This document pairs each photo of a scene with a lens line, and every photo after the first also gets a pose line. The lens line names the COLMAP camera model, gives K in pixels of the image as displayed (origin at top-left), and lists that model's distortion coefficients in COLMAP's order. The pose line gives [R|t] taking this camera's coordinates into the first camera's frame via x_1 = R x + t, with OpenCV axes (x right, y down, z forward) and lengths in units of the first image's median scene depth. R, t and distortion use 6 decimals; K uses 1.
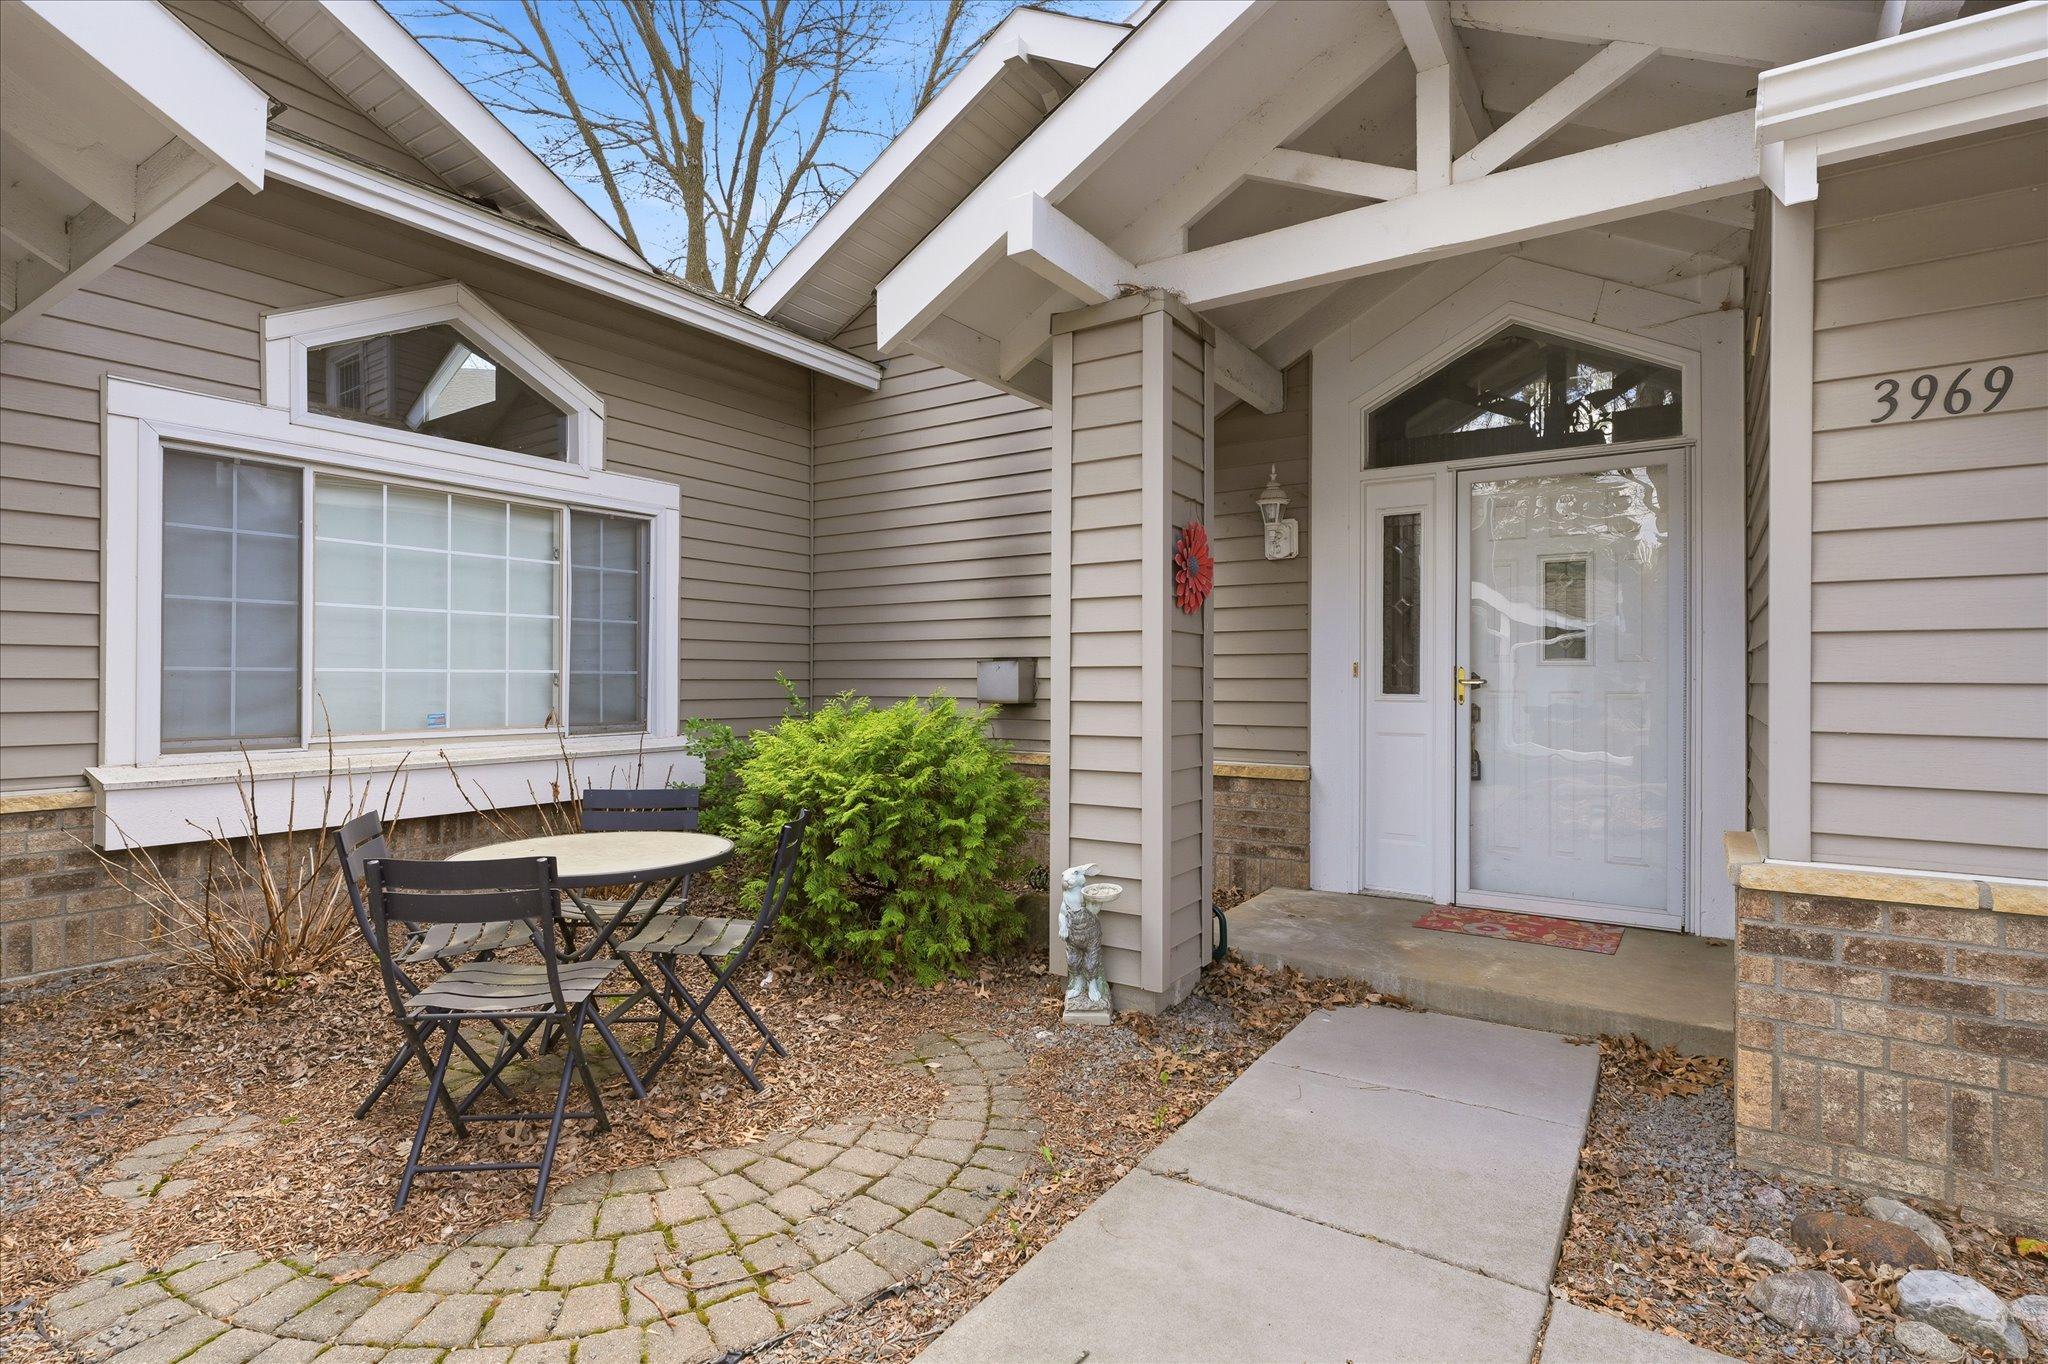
lens RADIAL K [[982.6, 0, 1027.5], [0, 982.6, 681.3], [0, 0, 1]] dist [0.003023, -0.001711]
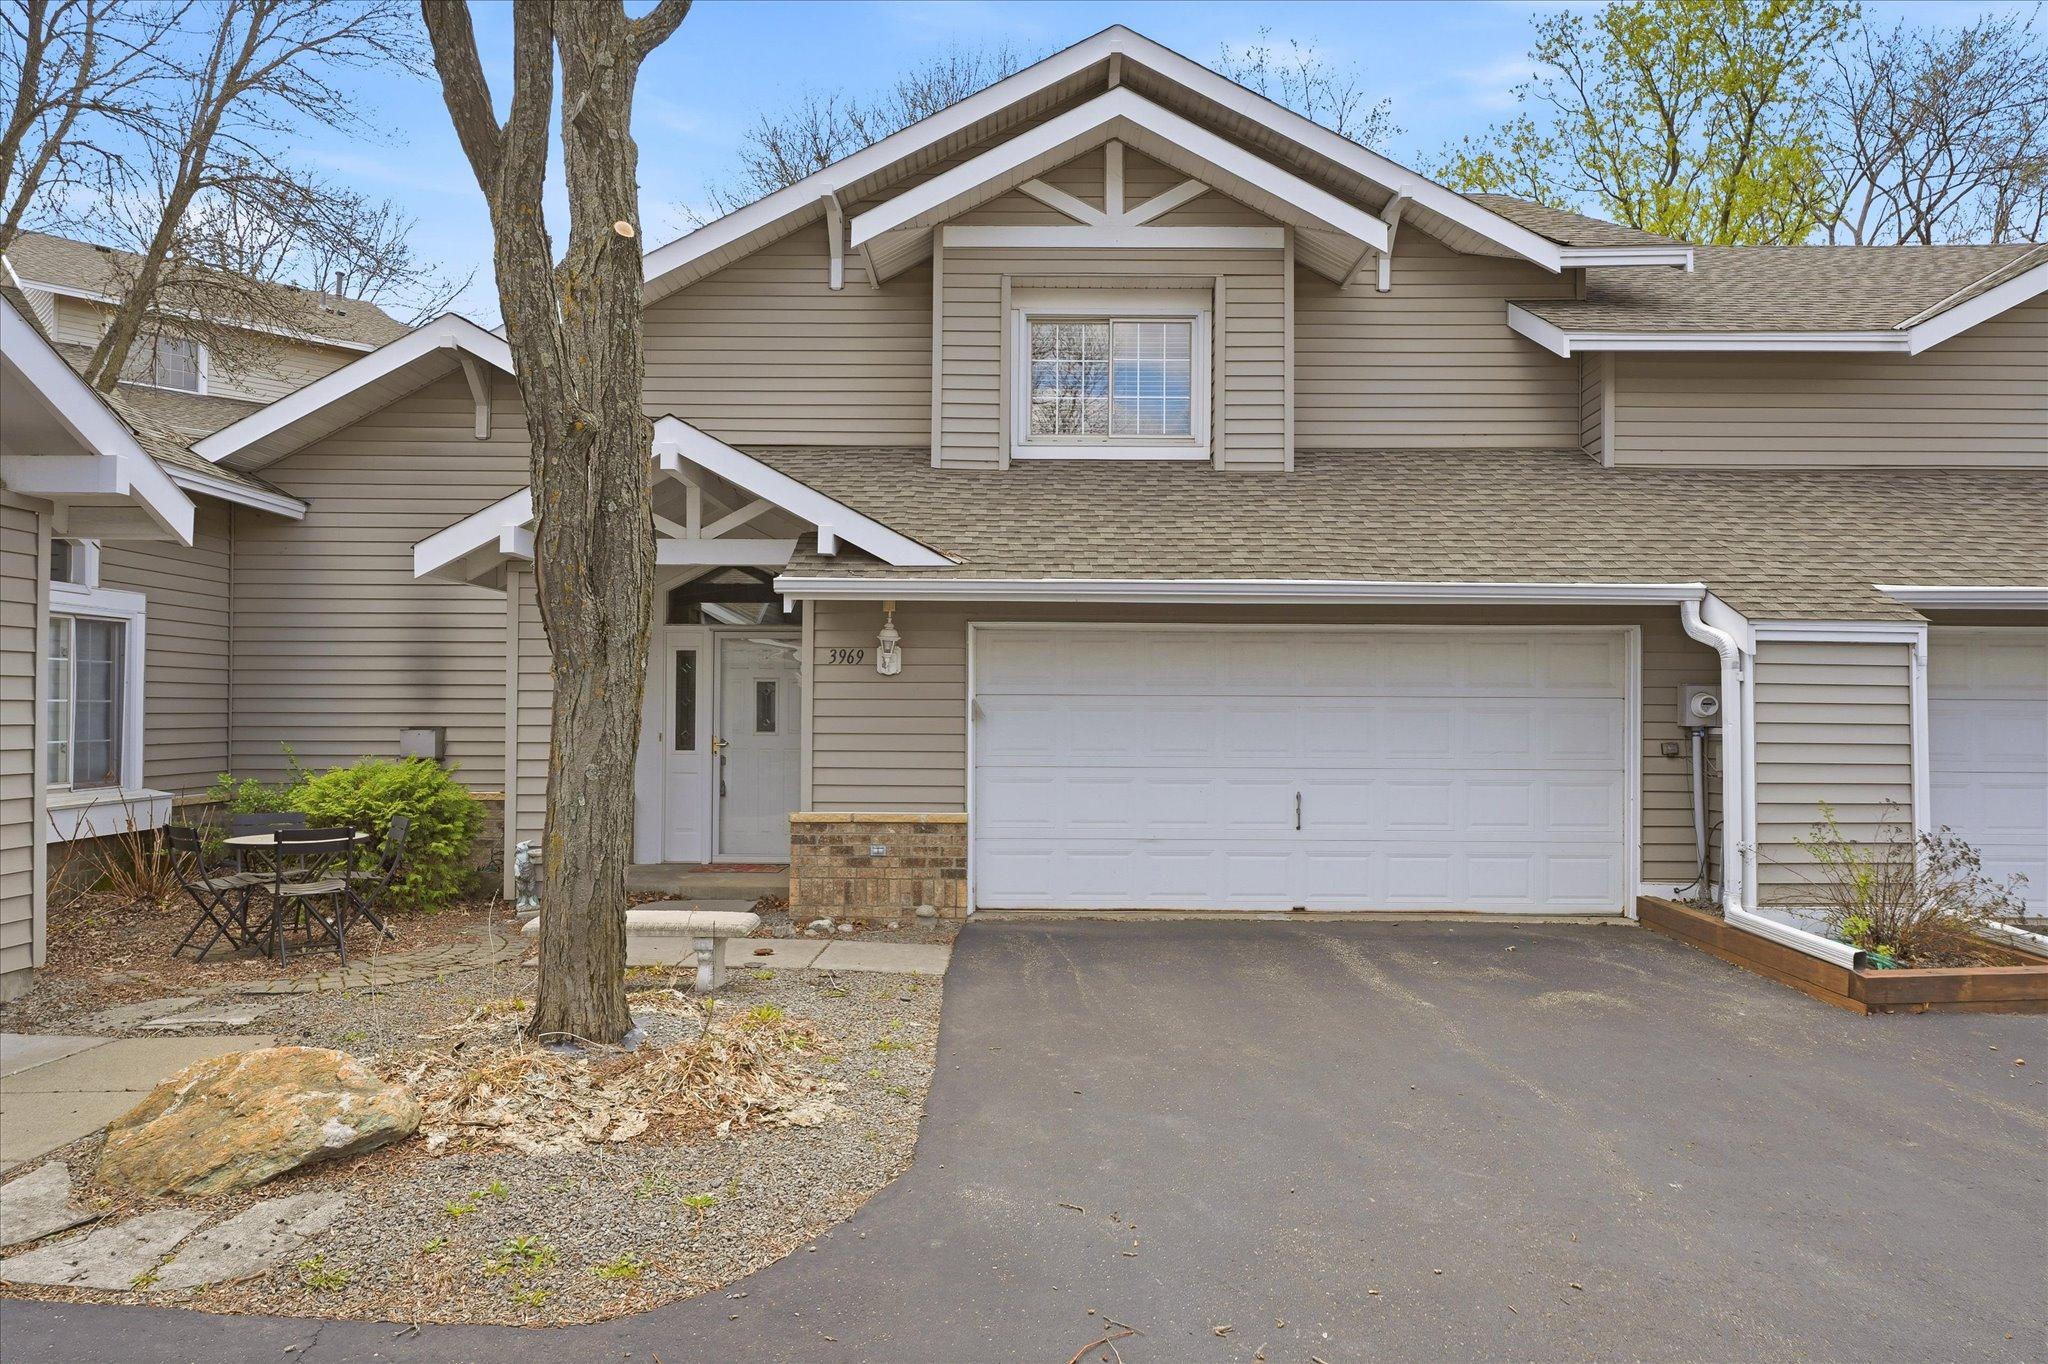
lens RADIAL K [[1292.9, 0, 1022.4], [0, 1292.9, 686.4], [0, 0, 1]] dist [-0.006662, -0.003191]
pose [[0.829748, 0.011751, 0.558015, -0.523086], [-0.001221, 0.999814, -0.019240, -0.072834], [-0.558137, 0.015283, 0.829608, -1.597752]]
